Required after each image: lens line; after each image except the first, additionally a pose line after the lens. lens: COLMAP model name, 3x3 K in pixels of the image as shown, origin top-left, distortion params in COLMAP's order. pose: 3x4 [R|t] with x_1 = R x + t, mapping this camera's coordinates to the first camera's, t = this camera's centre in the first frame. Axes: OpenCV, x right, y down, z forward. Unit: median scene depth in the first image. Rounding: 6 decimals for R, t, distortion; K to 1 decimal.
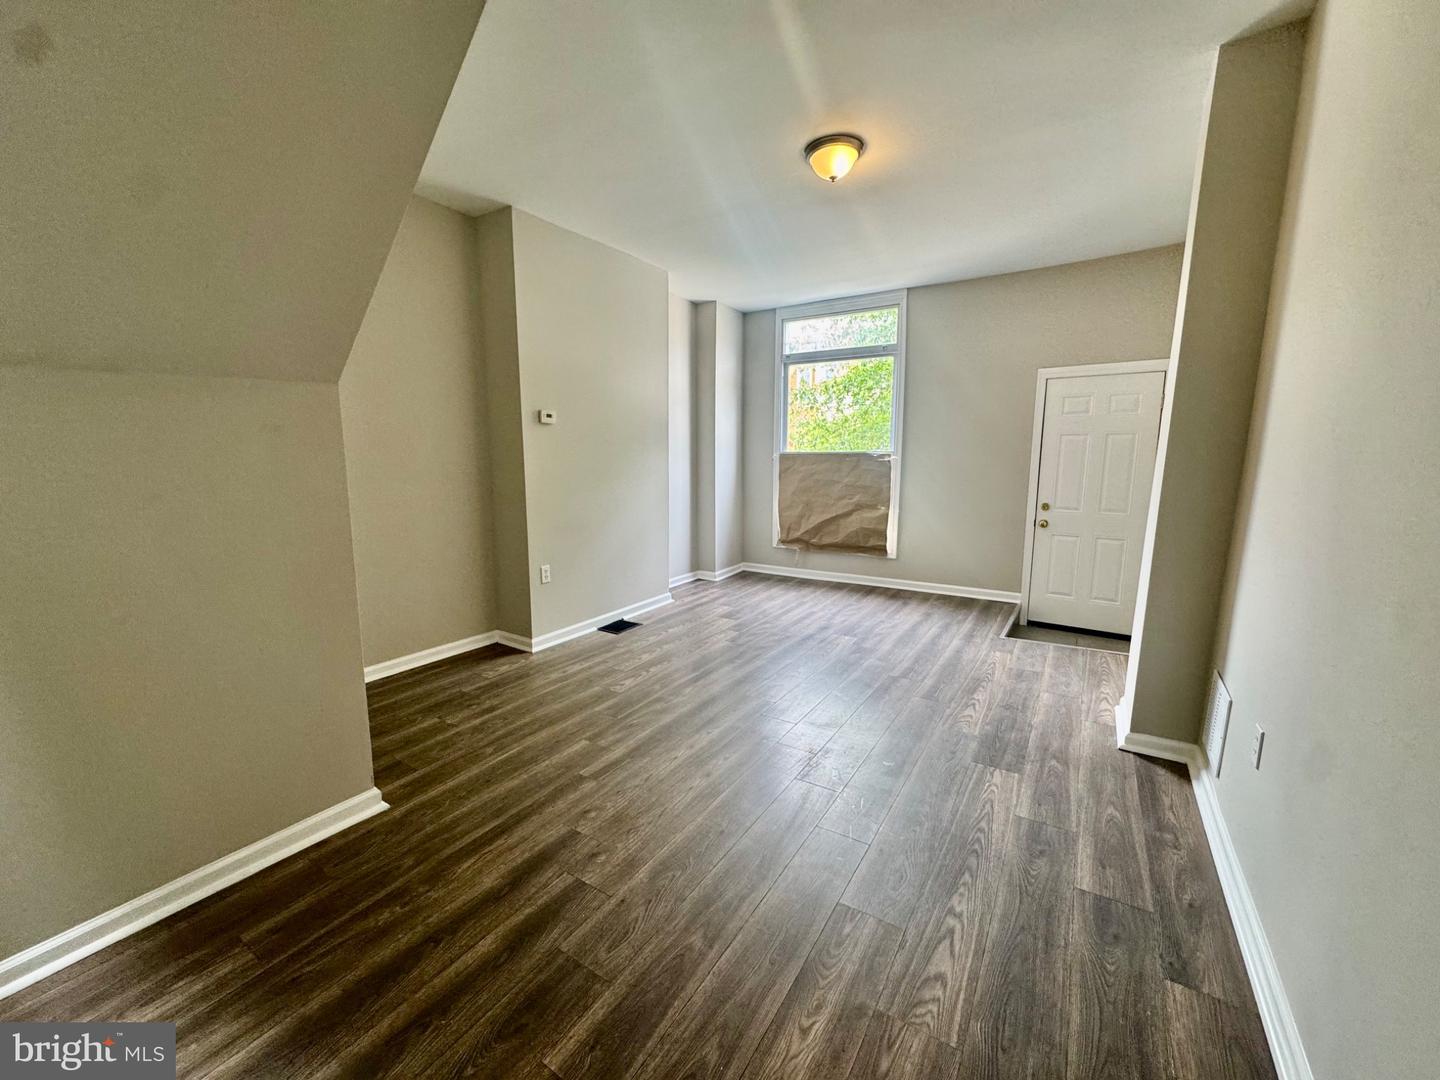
lens RADIAL K [[573.3, 0, 721.9], [0, 573.3, 533.8], [0, 0, 1]] dist [-0.002473, 0.000663]
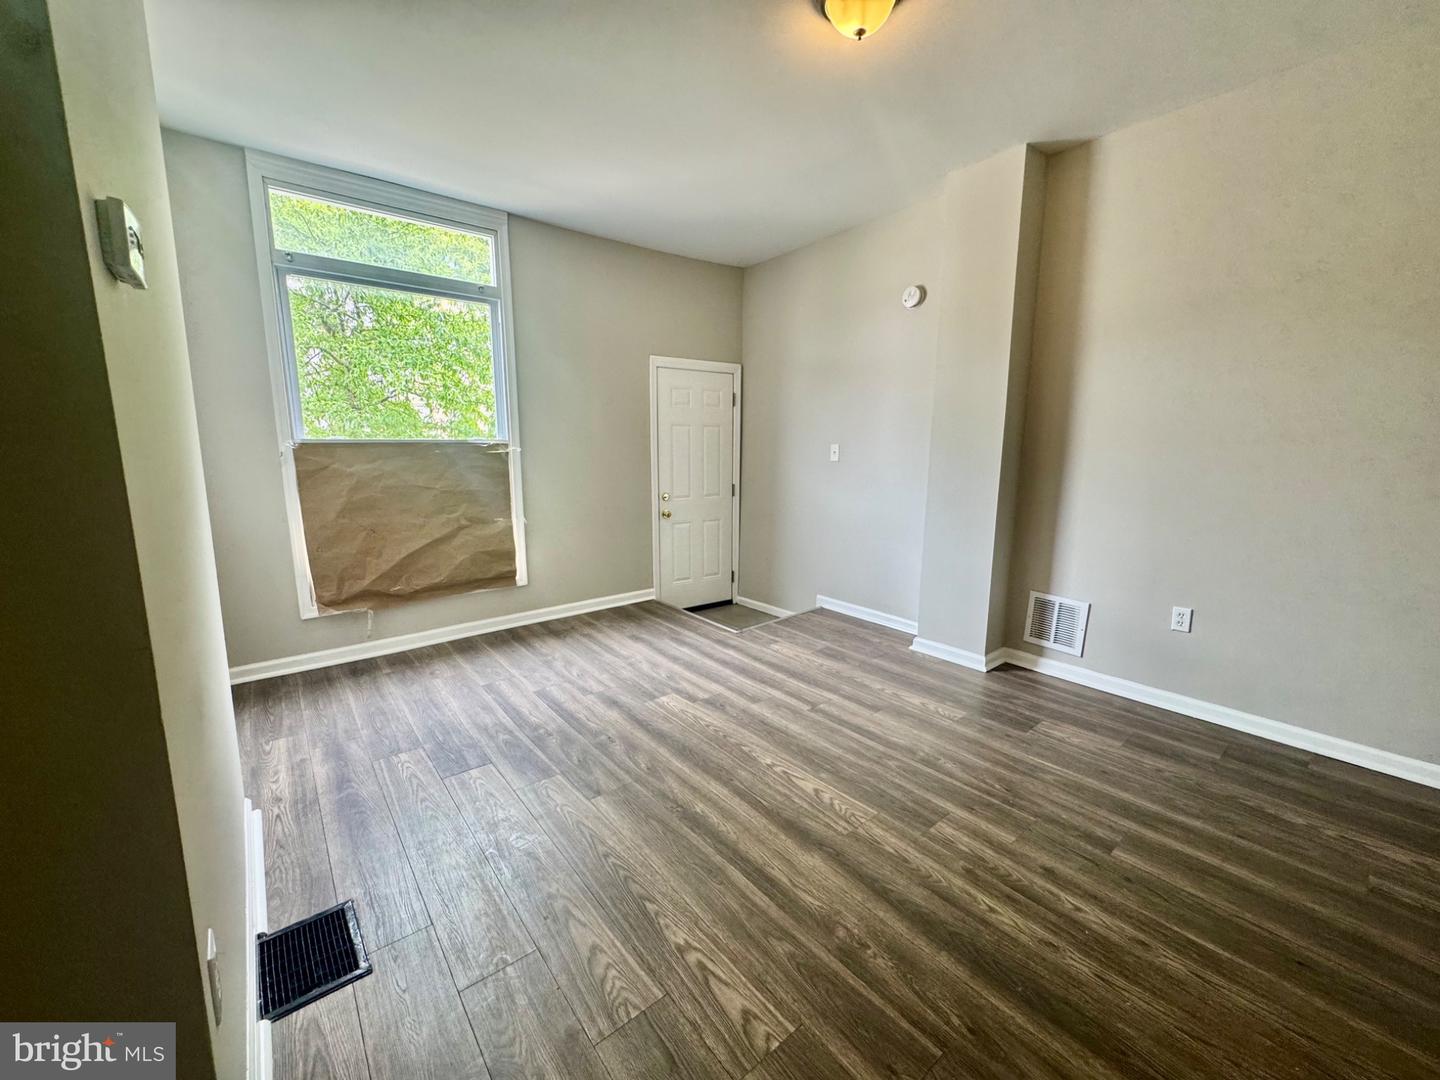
lens RADIAL K [[573.3, 0, 732.4], [0, 573.3, 524.4], [0, 0, 1]] dist [-0.002473, 0.000663]
pose [[0.314771, -0.128655, 0.940408, -0.371590], [0.131750, 0.987102, 0.090944, -0.081549], [-0.939979, 0.095273, 0.327662, 0.620448]]
